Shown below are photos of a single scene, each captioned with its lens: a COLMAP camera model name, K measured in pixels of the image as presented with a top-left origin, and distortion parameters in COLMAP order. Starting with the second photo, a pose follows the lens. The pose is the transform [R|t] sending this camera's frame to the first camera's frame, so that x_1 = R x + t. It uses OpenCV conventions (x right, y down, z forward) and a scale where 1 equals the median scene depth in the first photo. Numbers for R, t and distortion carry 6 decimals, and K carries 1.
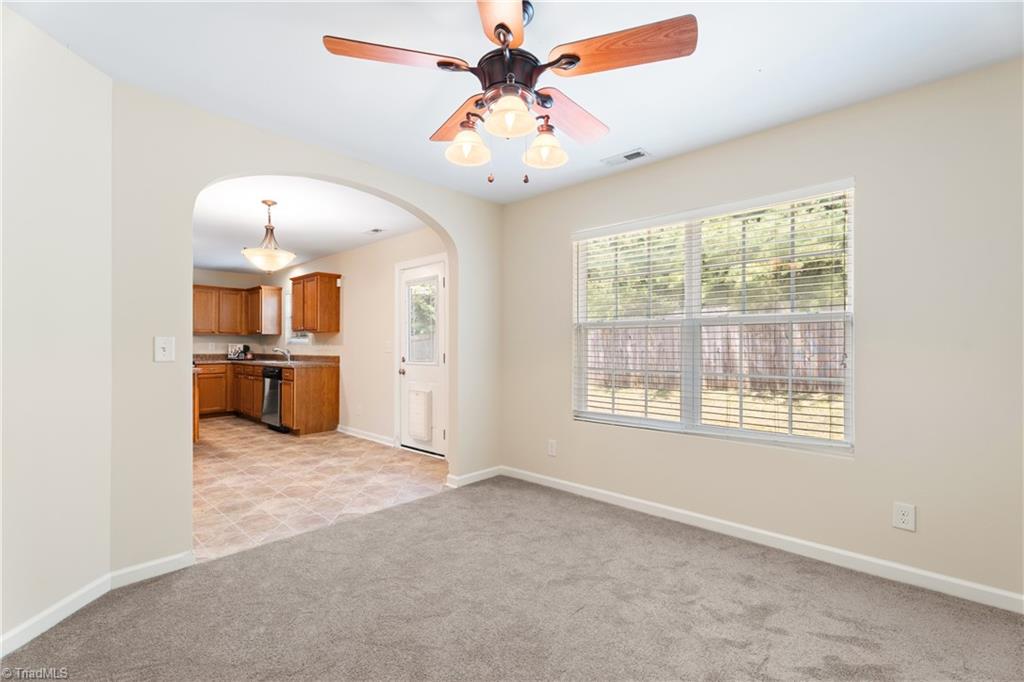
lens RADIAL K [[456.5, 0, 507.1], [0, 456.5, 340.2], [0, 0, 1]] dist [0.001649, 0.000505]
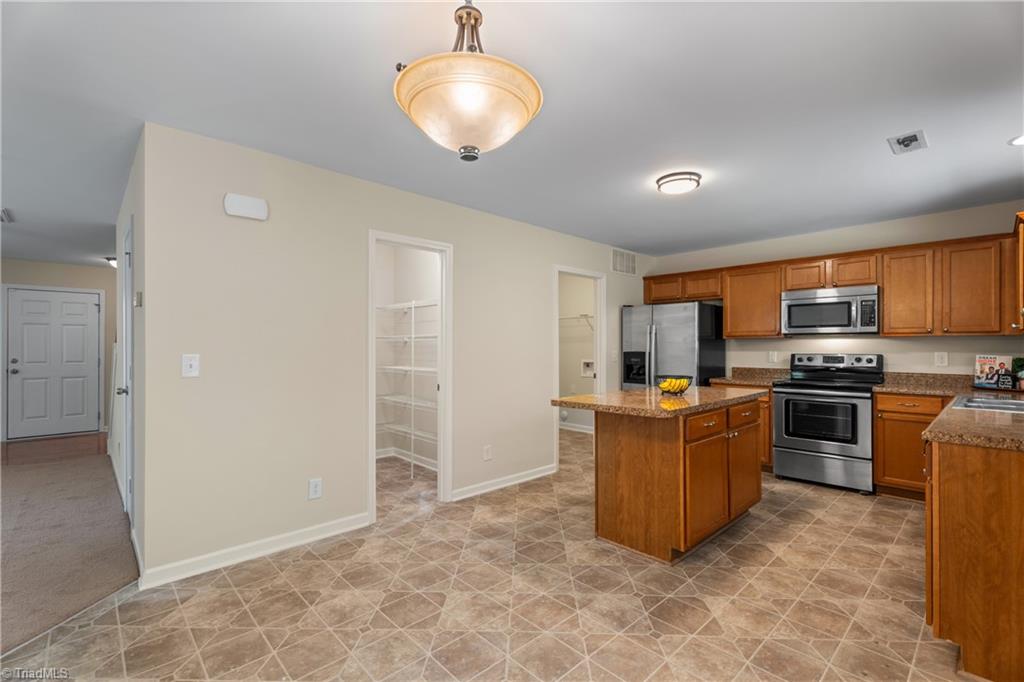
lens RADIAL K [[454.1, 0, 508.5], [0, 454.1, 346.7], [0, 0, 1]] dist [0.001765, -0.000494]
pose [[-0.064605, -0.001295, -0.997910, -0.130695], [0.012296, 0.999922, -0.002094, -0.006765], [0.997835, -0.012405, -0.064584, 0.696906]]
